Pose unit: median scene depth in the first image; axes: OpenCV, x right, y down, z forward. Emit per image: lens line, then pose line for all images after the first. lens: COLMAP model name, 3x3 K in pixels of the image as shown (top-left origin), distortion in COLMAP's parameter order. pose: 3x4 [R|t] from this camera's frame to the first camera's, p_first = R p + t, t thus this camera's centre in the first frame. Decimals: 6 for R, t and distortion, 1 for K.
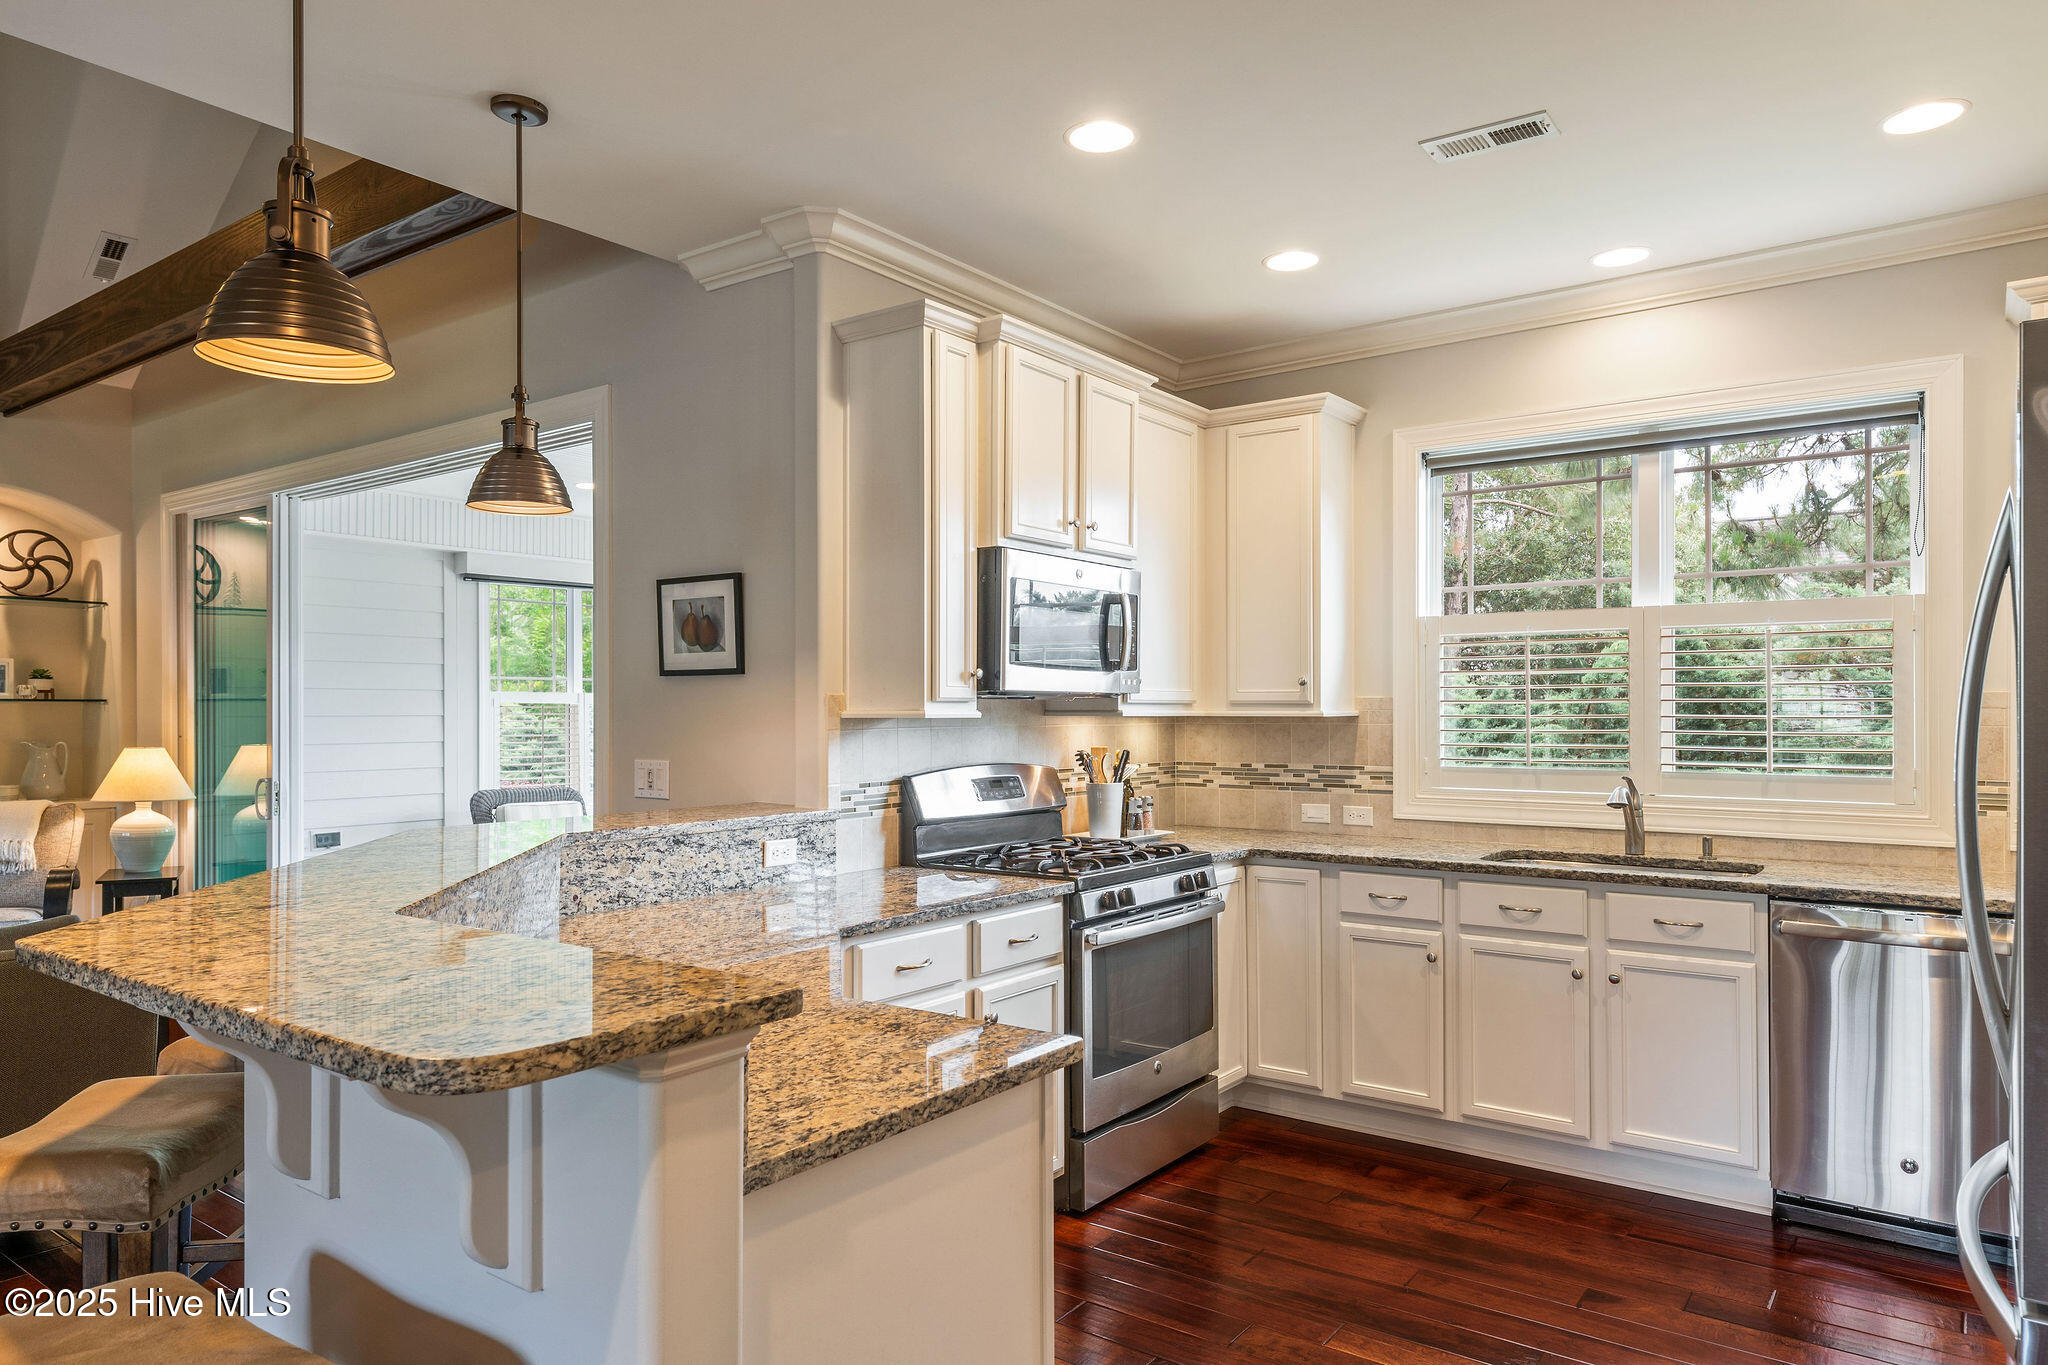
lens RADIAL K [[1282.8, 0, 1021.2], [0, 1282.8, 697.3], [0, 0, 1]] dist [0.008266, -0.001351]
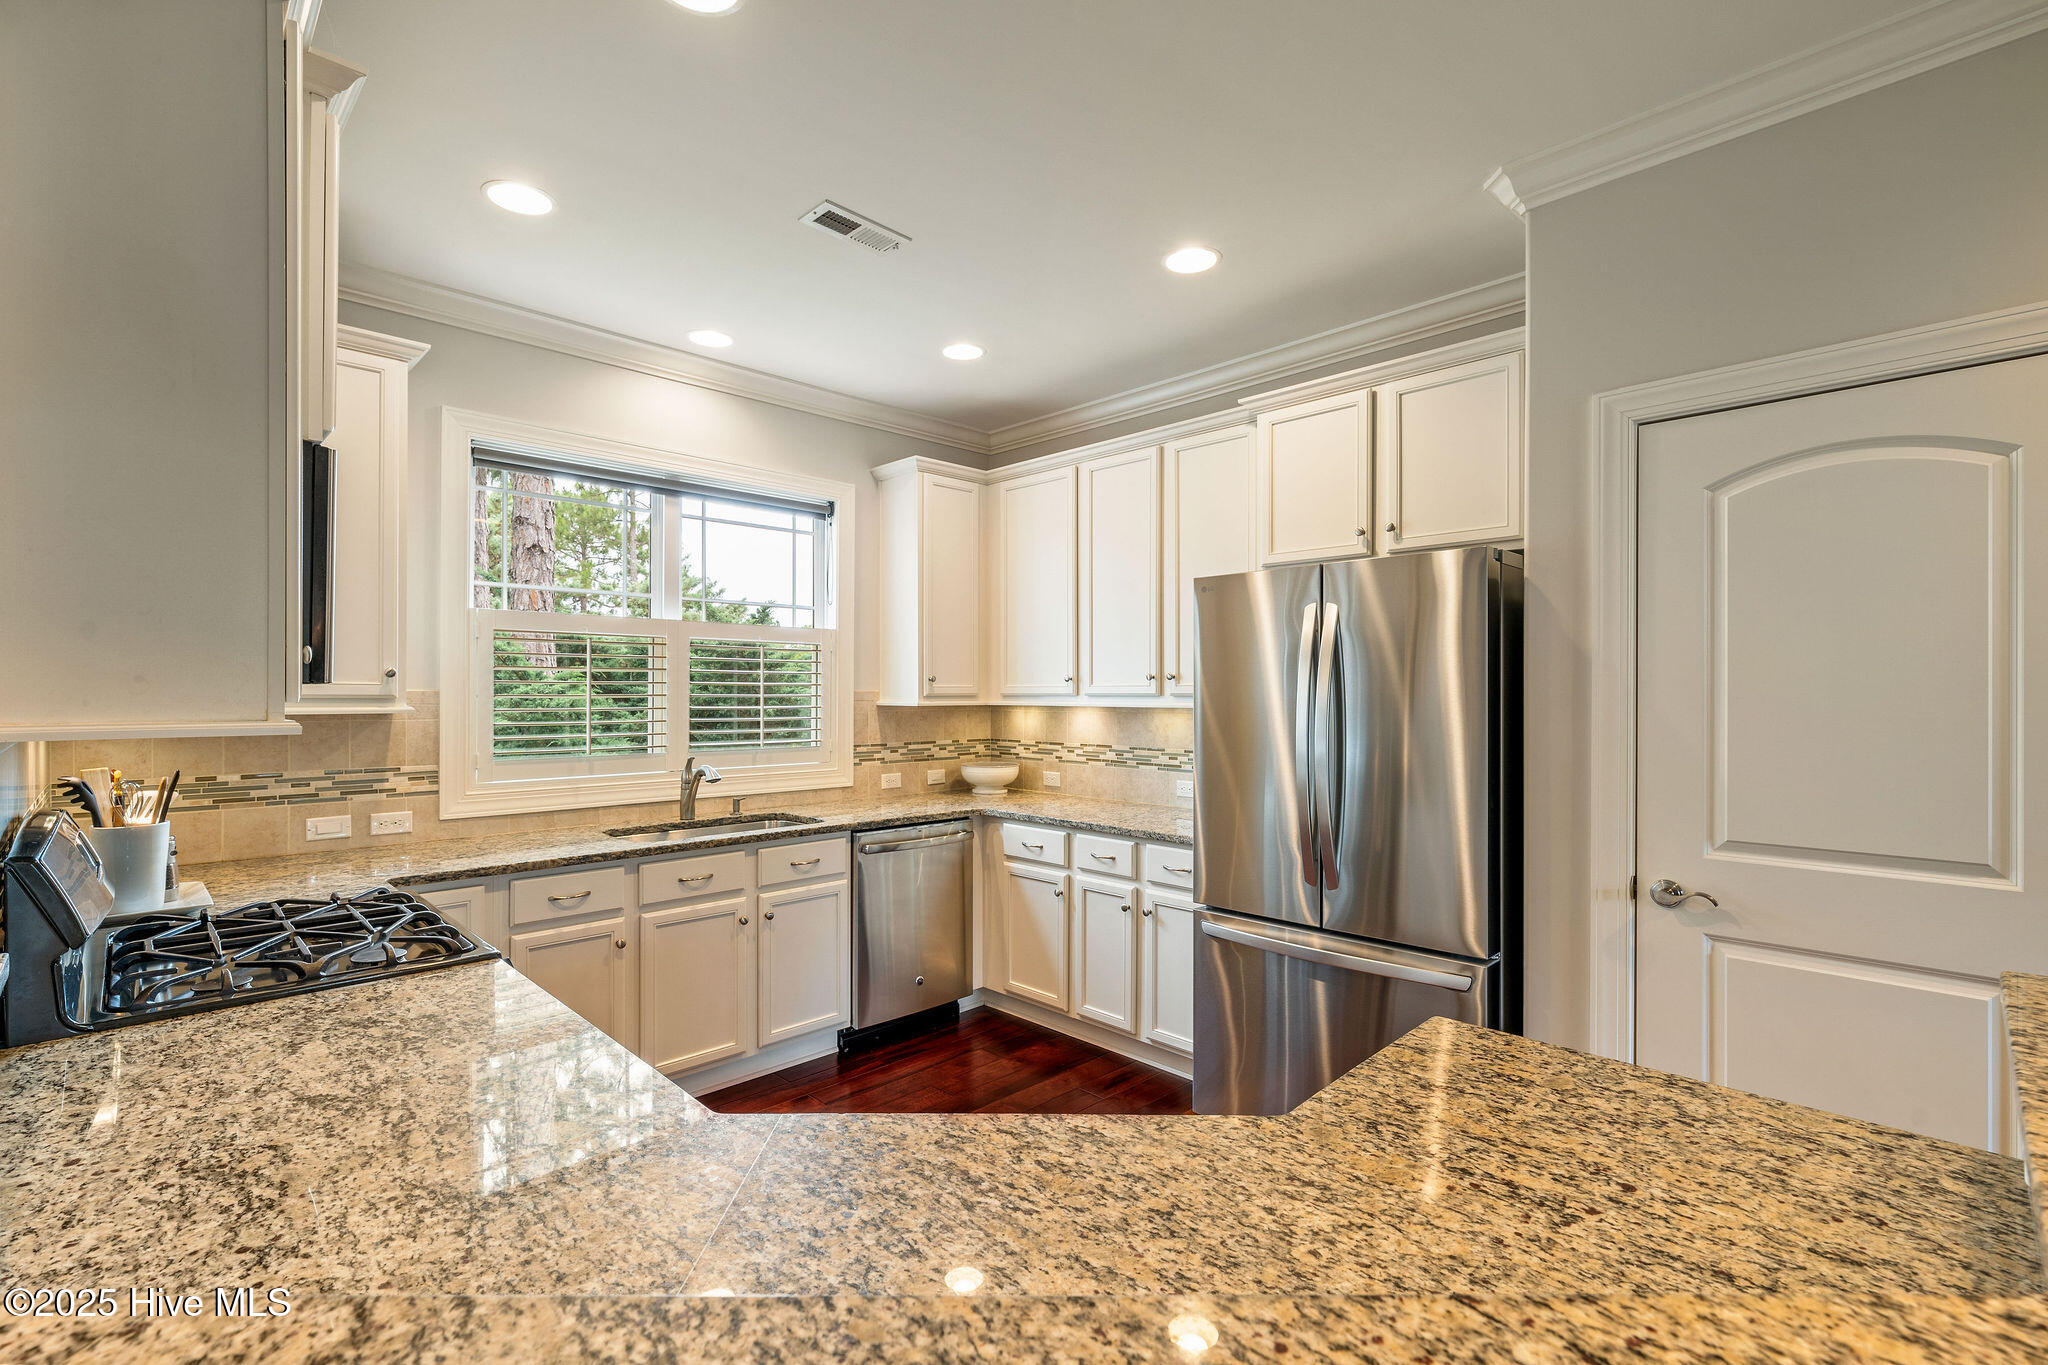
lens RADIAL K [[918.3, 0, 1020.5], [0, 918.3, 691.1], [0, 0, 1]] dist [0.003264, -0.000659]
pose [[0.154957, 0.002385, 0.987918, -0.355444], [-0.011941, 0.999929, -0.000541, -0.005155], [-0.987849, -0.011713, 0.154974, 0.552318]]
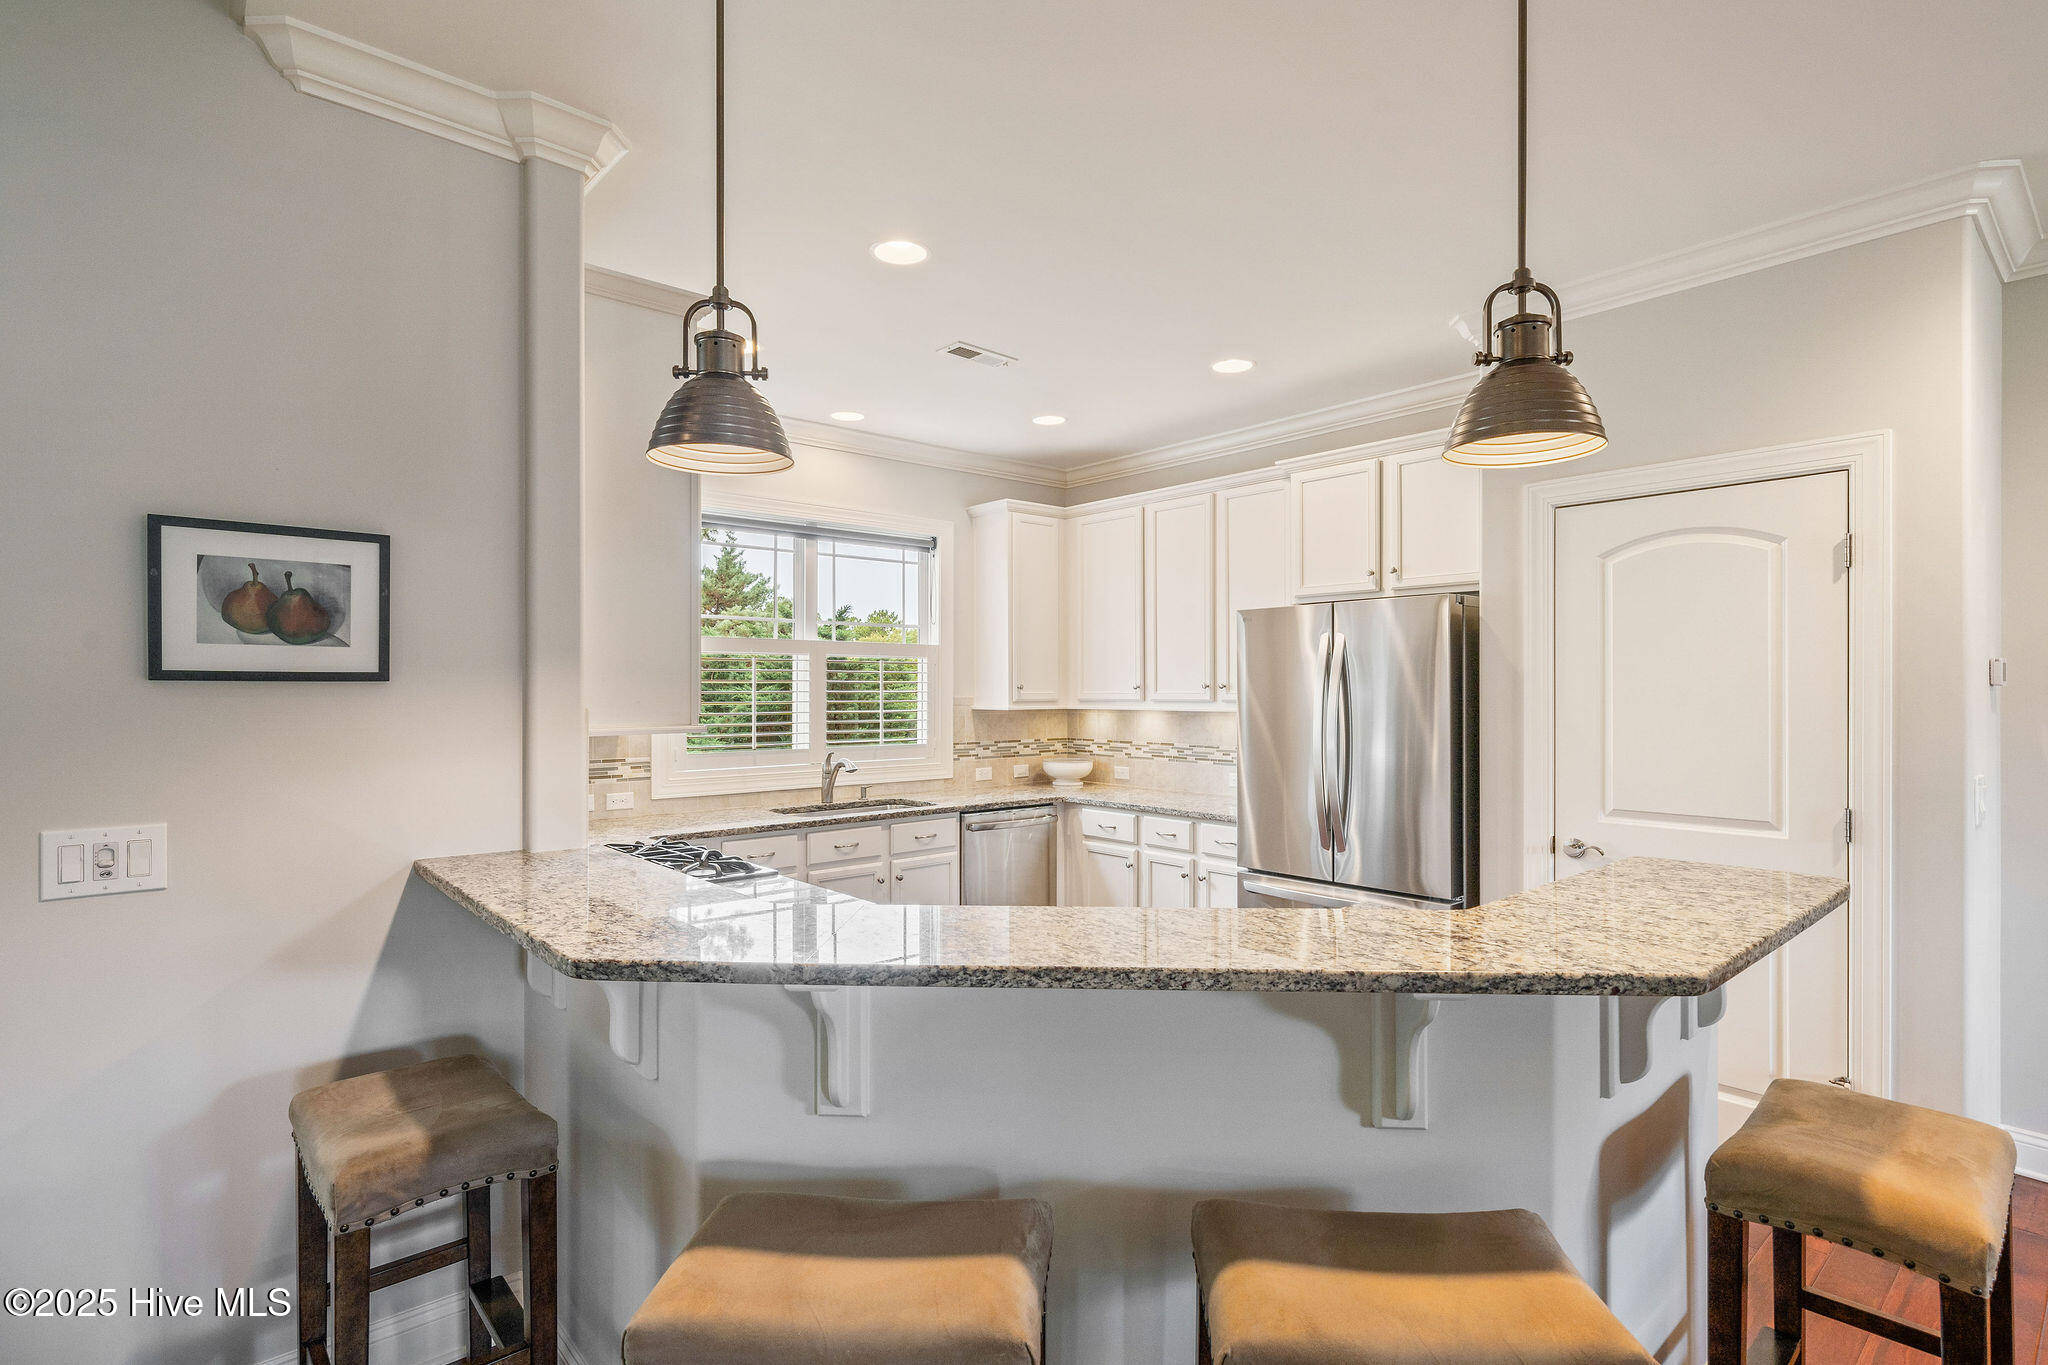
lens RADIAL K [[1005.5, 0, 1019.9], [0, 1005.5, 686.2], [0, 0, 1]] dist [-0.000407, -0.000101]
pose [[0.212659, 0.003860, 0.977119, -0.656628], [-0.009503, 0.999953, -0.001882, -0.016960], [-0.977080, -0.008885, 0.212686, 0.527156]]
